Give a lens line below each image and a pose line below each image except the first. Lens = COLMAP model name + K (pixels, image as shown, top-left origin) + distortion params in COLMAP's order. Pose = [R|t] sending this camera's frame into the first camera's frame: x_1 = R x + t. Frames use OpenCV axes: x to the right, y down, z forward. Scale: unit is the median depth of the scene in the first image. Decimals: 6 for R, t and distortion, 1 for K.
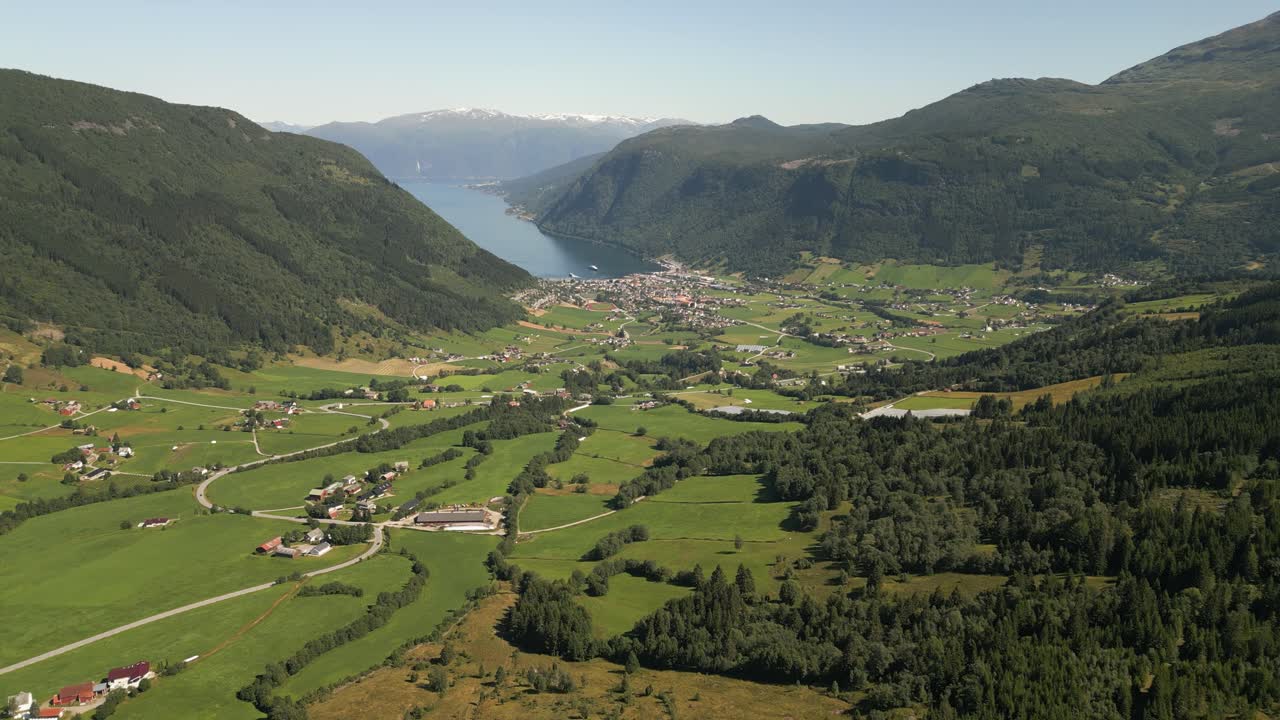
lens RADIAL K [[826.3, 0, 640.0], [0, 826.3, 360.0], [0, 0, 1]] dist [-0.004811, -0.002766]
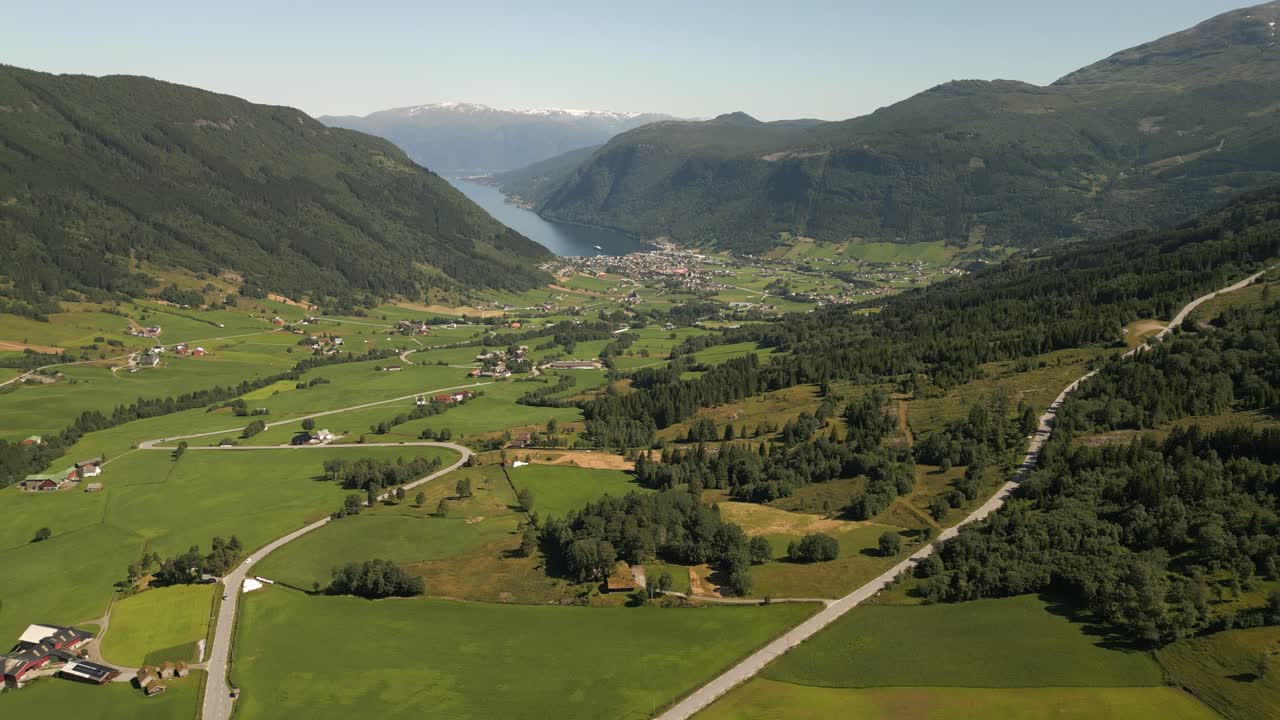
lens RADIAL K [[826.3, 0, 640.0], [0, 826.3, 360.0], [0, 0, 1]] dist [-0.004811, -0.002766]
pose [[0.999685, -0.004139, 0.024738, -0.032508], [0.003972, 0.999969, 0.006792, 0.041290], [-0.024766, -0.006692, 0.999671, -0.160180]]
